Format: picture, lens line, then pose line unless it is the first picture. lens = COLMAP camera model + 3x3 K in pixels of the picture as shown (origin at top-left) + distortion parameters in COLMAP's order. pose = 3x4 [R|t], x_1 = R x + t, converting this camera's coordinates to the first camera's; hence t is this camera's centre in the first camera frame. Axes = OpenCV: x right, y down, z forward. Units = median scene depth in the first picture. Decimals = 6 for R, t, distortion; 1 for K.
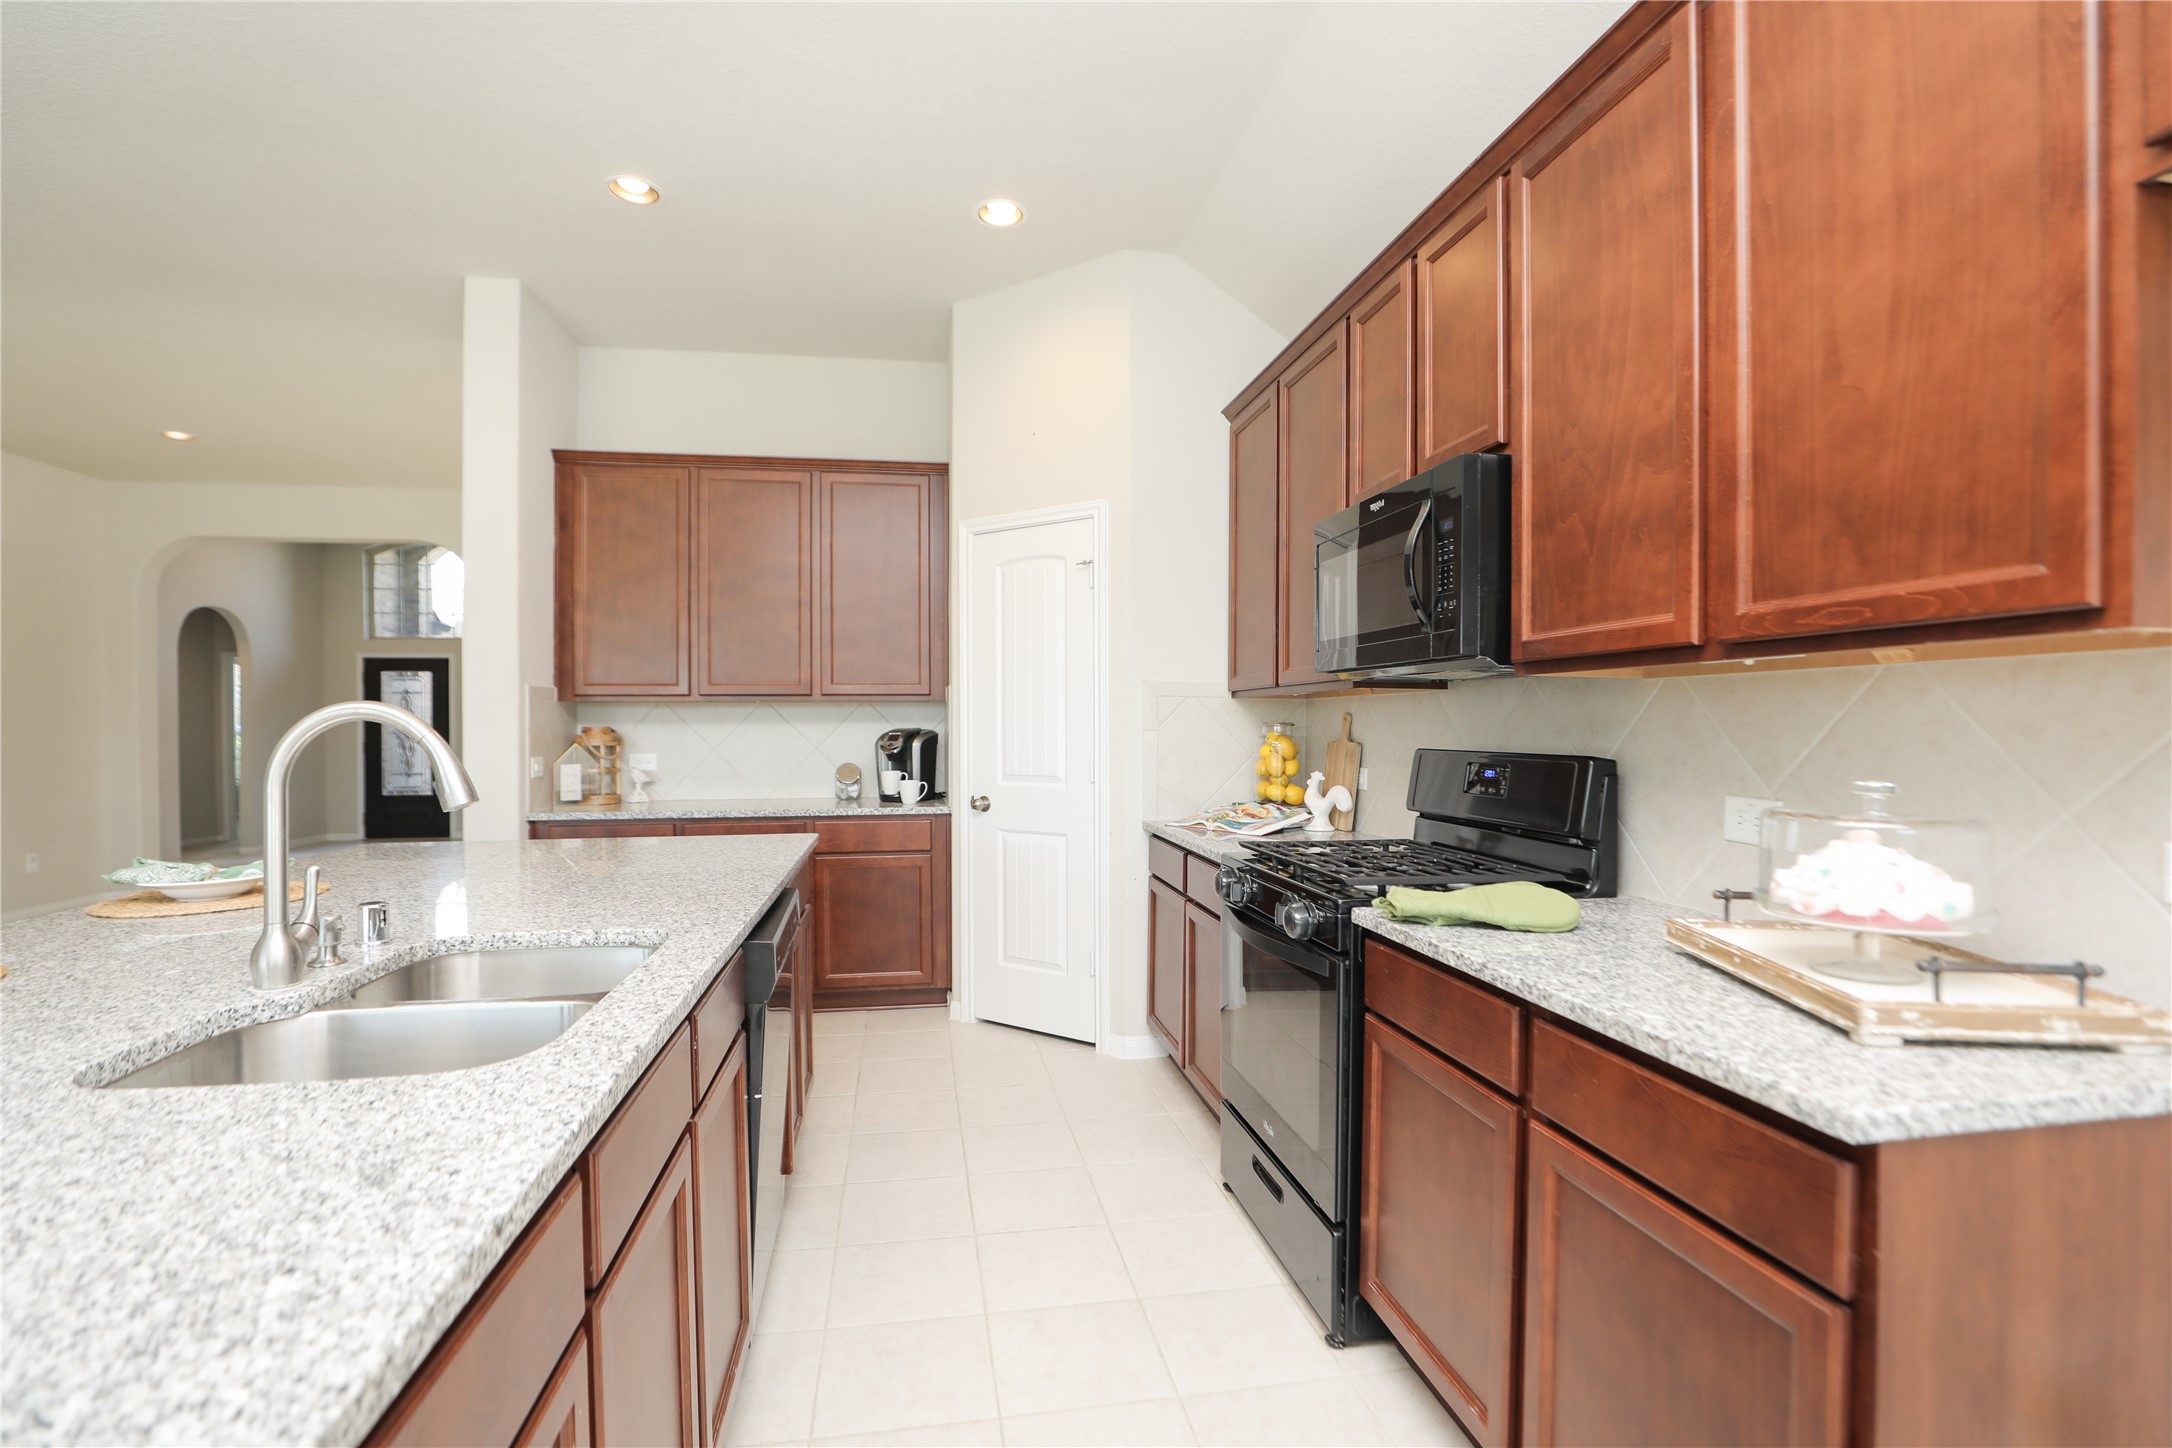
lens RADIAL K [[1005.9, 0, 1100.1], [0, 1005.9, 729.3], [0, 0, 1]] dist [-0.023796, 0.003965]
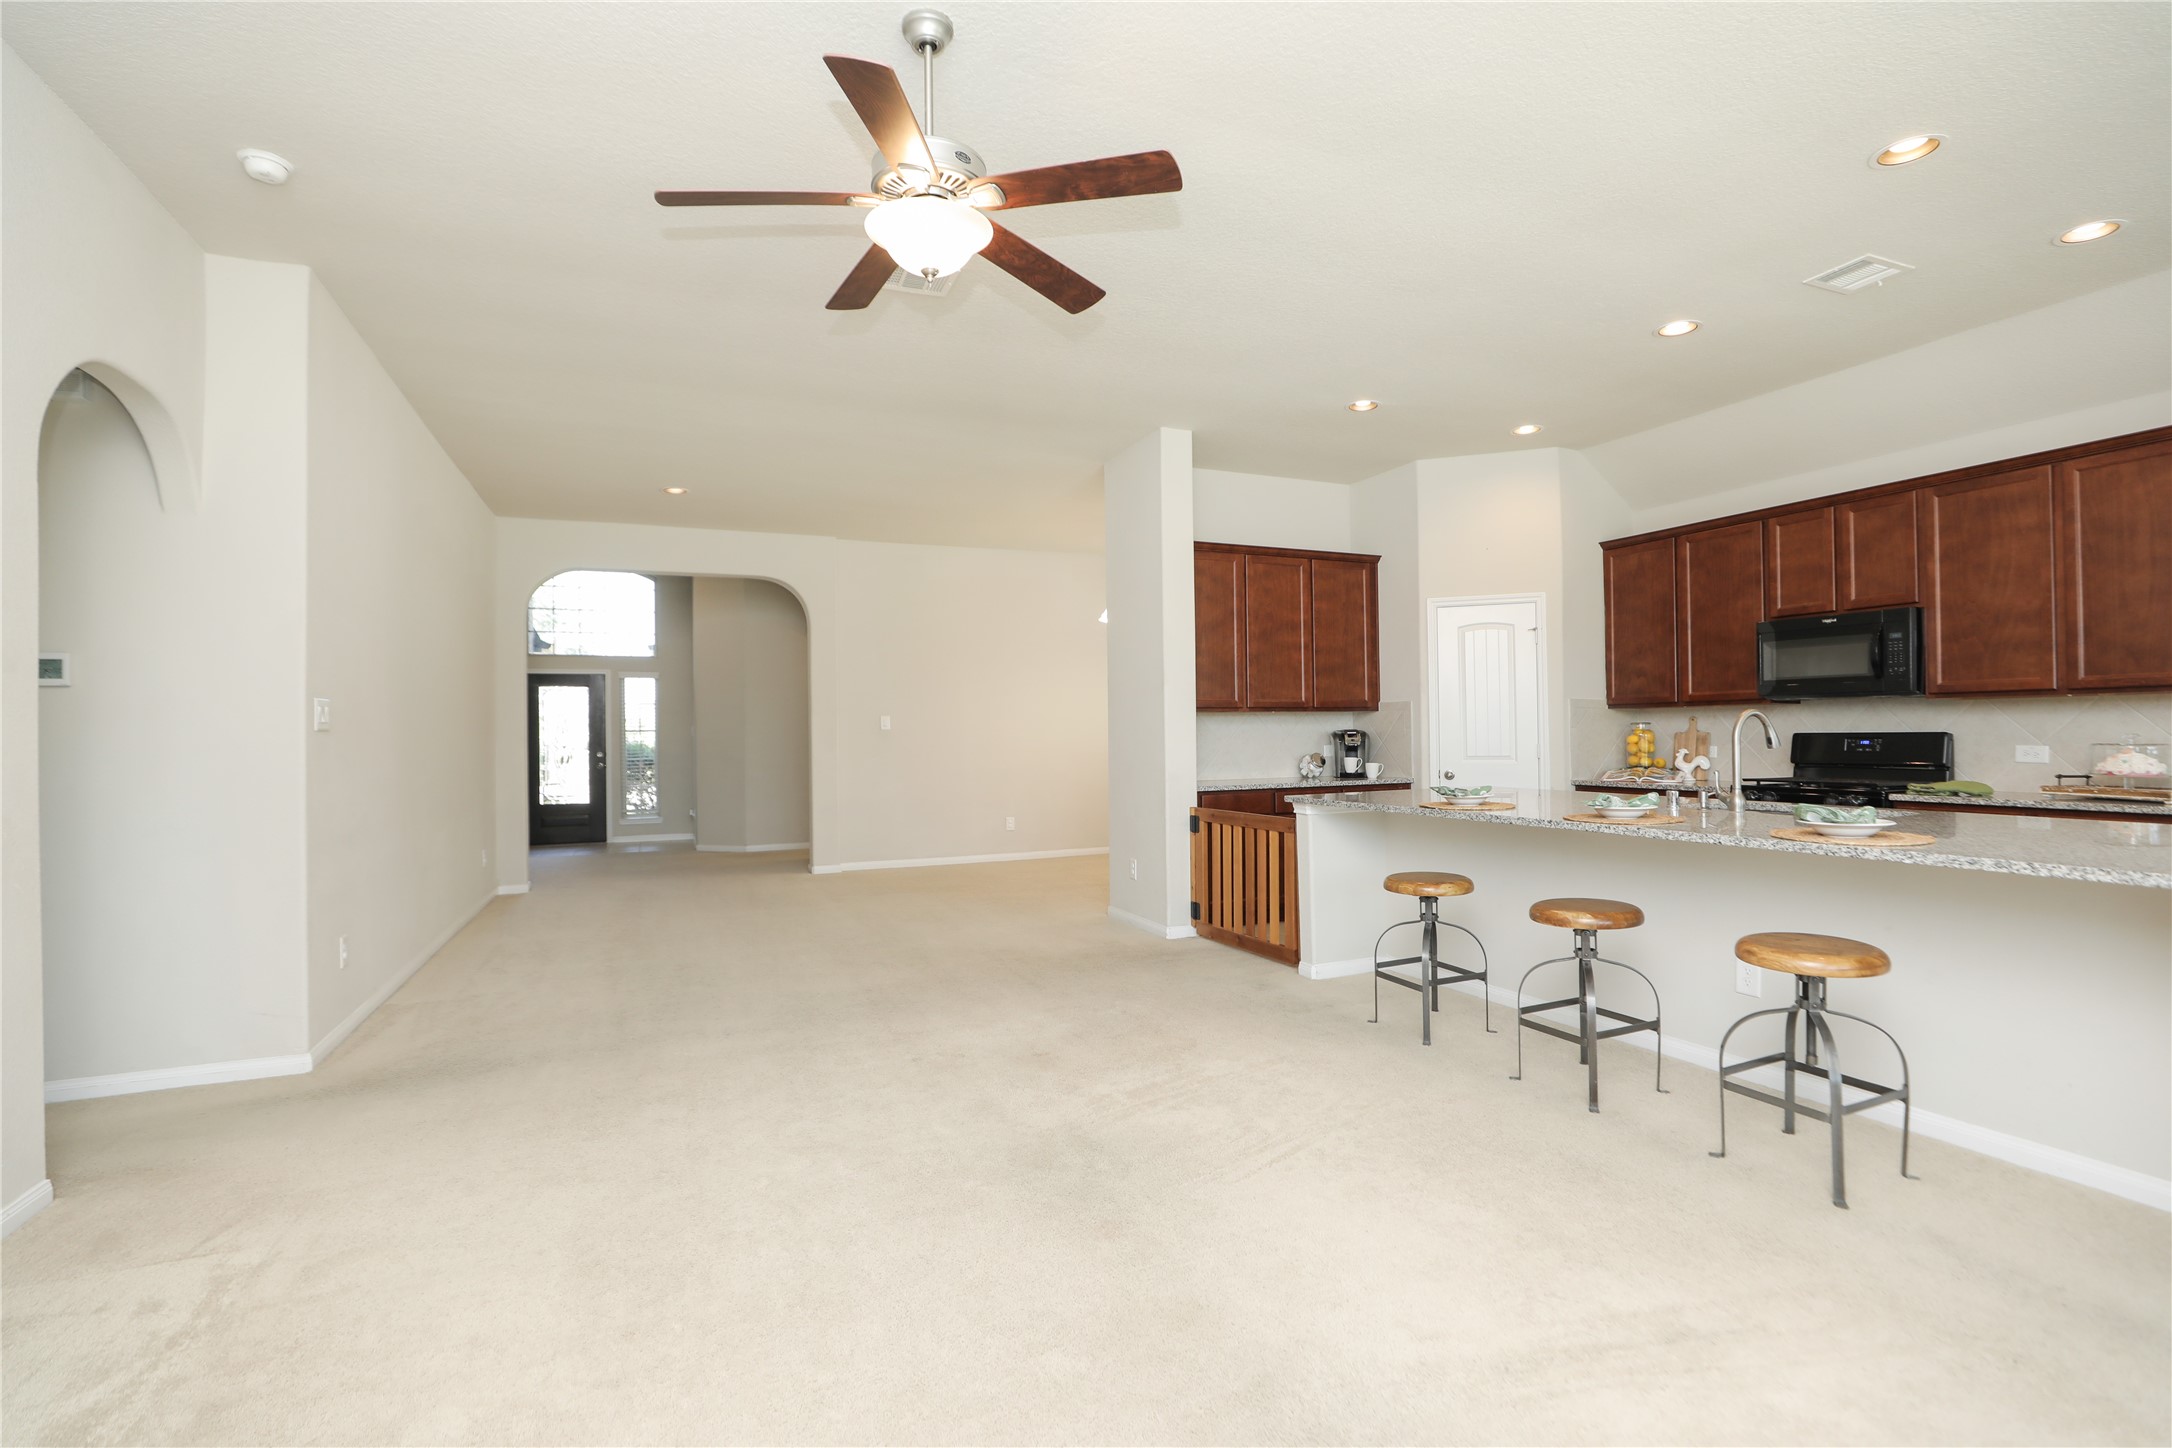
lens RADIAL K [[1005.9, 0, 1067.7], [0, 1005.9, 734.9], [0, 0, 1]] dist [-0.023796, 0.003965]
pose [[0.968301, -0.008946, 0.249625, -2.311446], [0.010957, 0.999918, -0.006669, 0.029014], [-0.249545, 0.009192, 0.968320, -0.842144]]
